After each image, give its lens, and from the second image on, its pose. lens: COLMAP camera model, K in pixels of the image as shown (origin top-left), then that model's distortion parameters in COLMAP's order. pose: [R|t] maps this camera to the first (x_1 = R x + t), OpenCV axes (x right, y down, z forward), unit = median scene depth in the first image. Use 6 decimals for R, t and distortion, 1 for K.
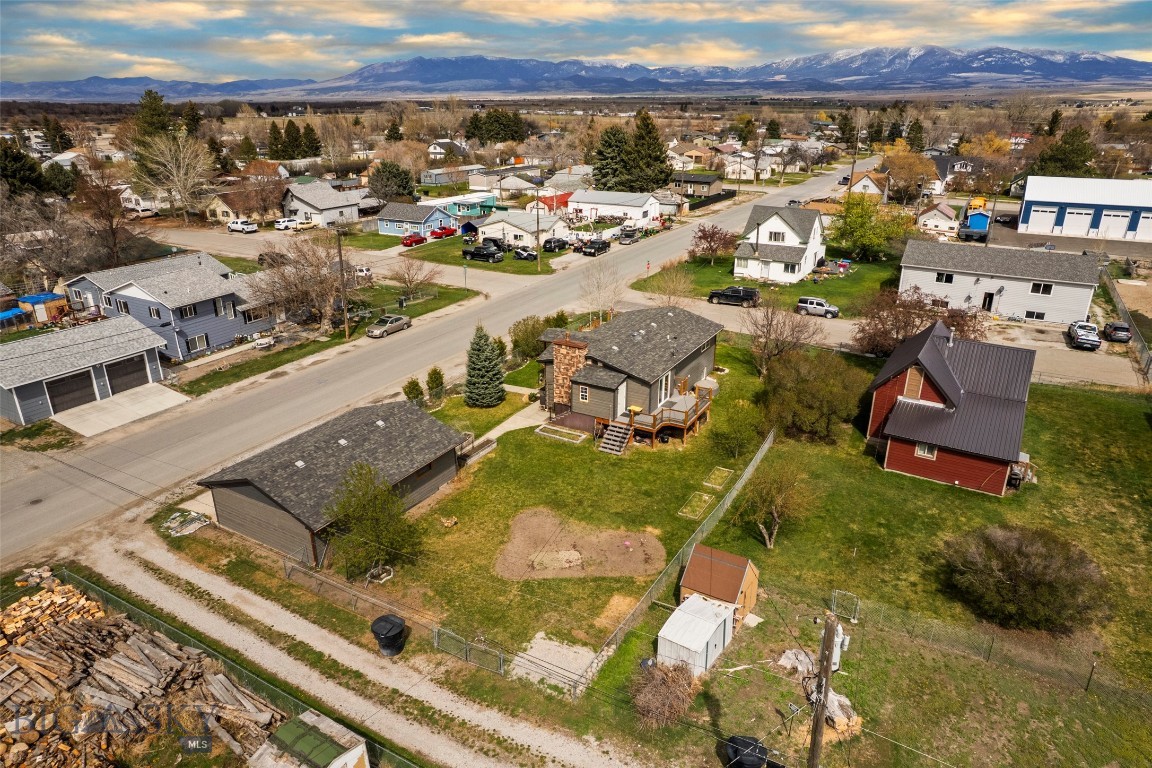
lens RADIAL K [[738.3, 0, 577.5], [0, 738.3, 384.9], [0, 0, 1]] dist [-0.078291, 0.069921]
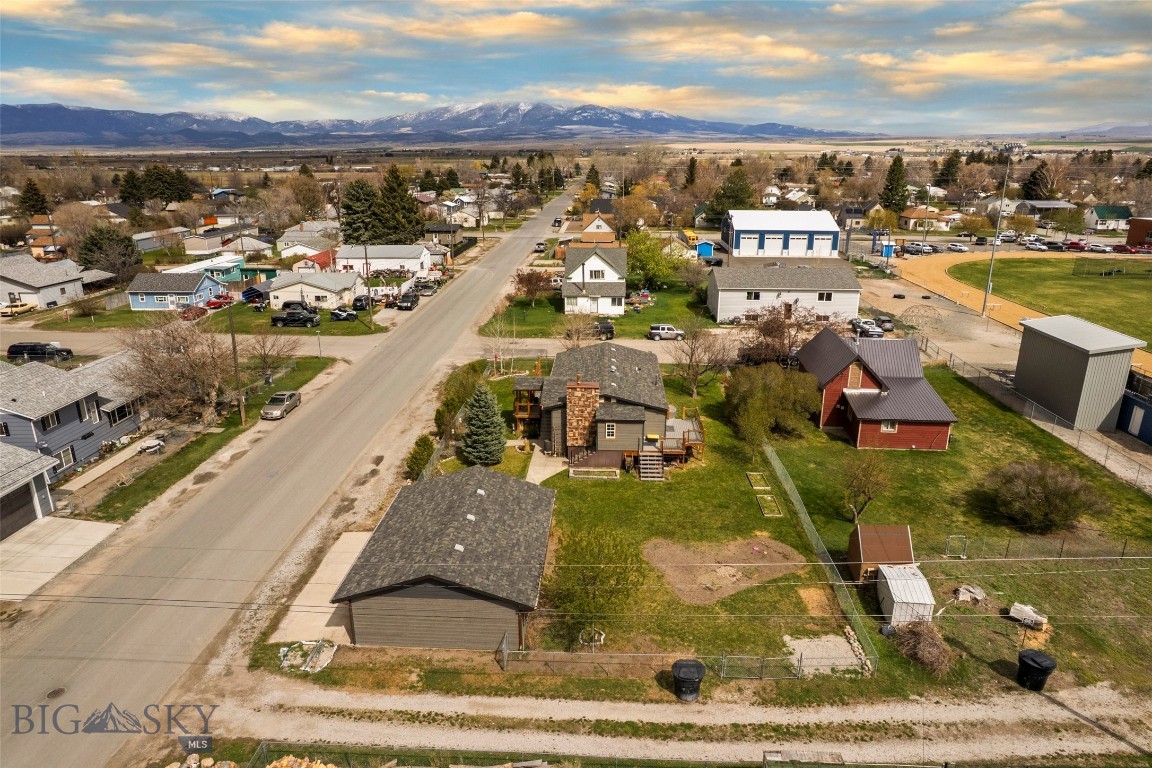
lens RADIAL K [[738.3, 0, 577.5], [0, 738.3, 384.9], [0, 0, 1]] dist [-0.078291, 0.069921]
pose [[0.891353, -0.139346, 0.431360, -0.368908], [0.166573, 0.985692, -0.025786, -0.025475], [-0.421595, 0.094837, 0.901811, 0.061498]]
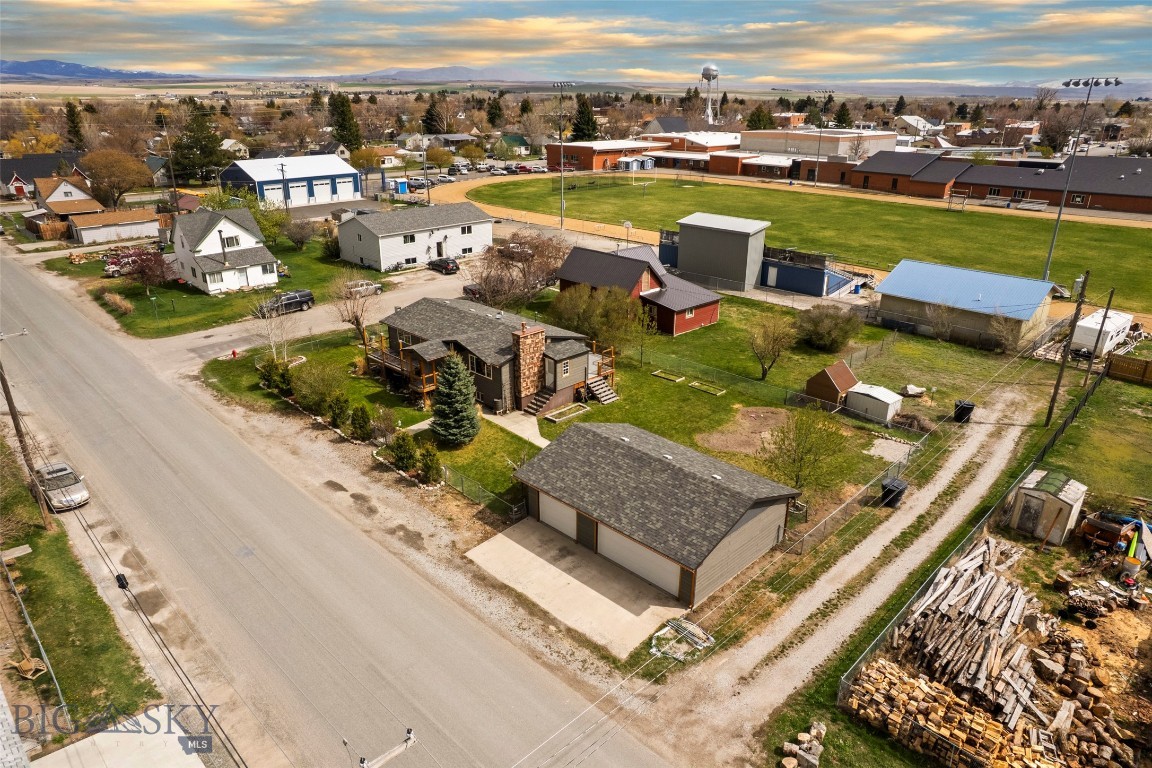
lens RADIAL K [[738.3, 0, 577.5], [0, 738.3, 384.9], [0, 0, 1]] dist [-0.078291, 0.069921]
pose [[0.261978, -0.356810, 0.896691, -0.738549], [0.349216, 0.901227, 0.256589, -0.181398], [-0.899675, 0.245918, 0.360705, 0.477426]]
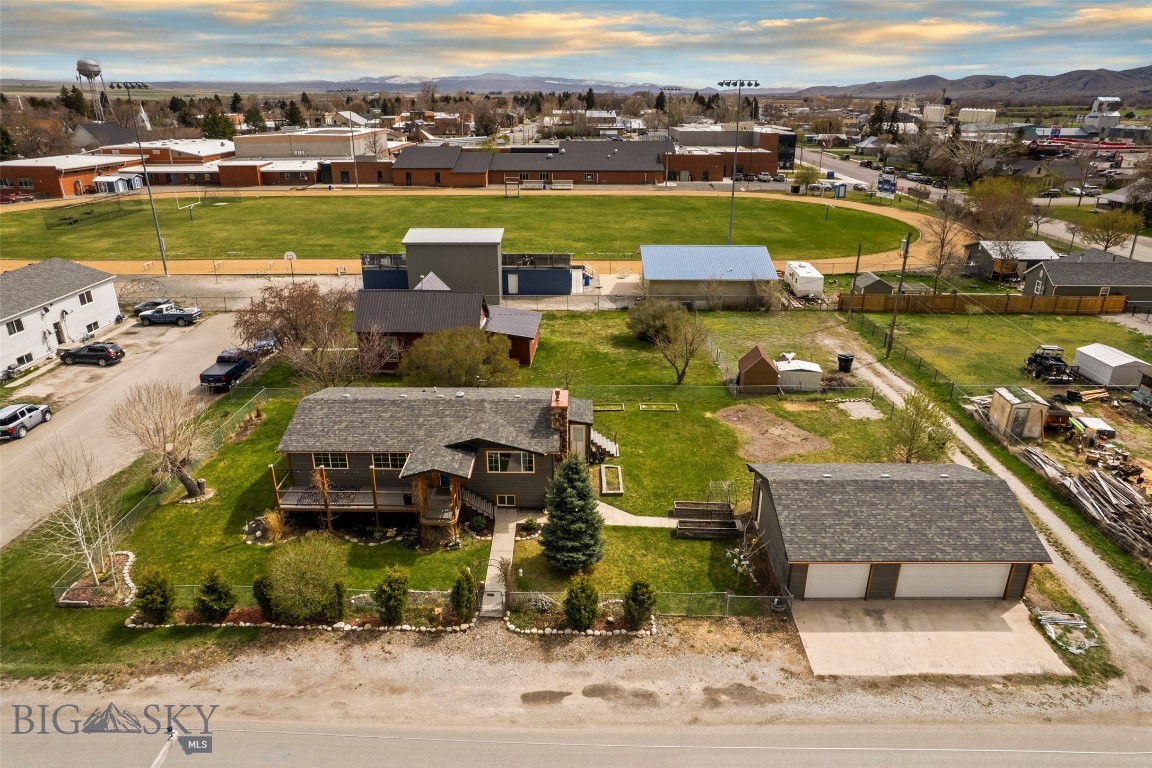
lens RADIAL K [[738.3, 0, 577.5], [0, 738.3, 384.9], [0, 0, 1]] dist [-0.078291, 0.069921]
pose [[-0.485623, -0.326287, 0.810991, -0.530681], [0.316920, 0.798900, 0.511195, -0.378509], [-0.814698, 0.505267, -0.284557, 0.966345]]
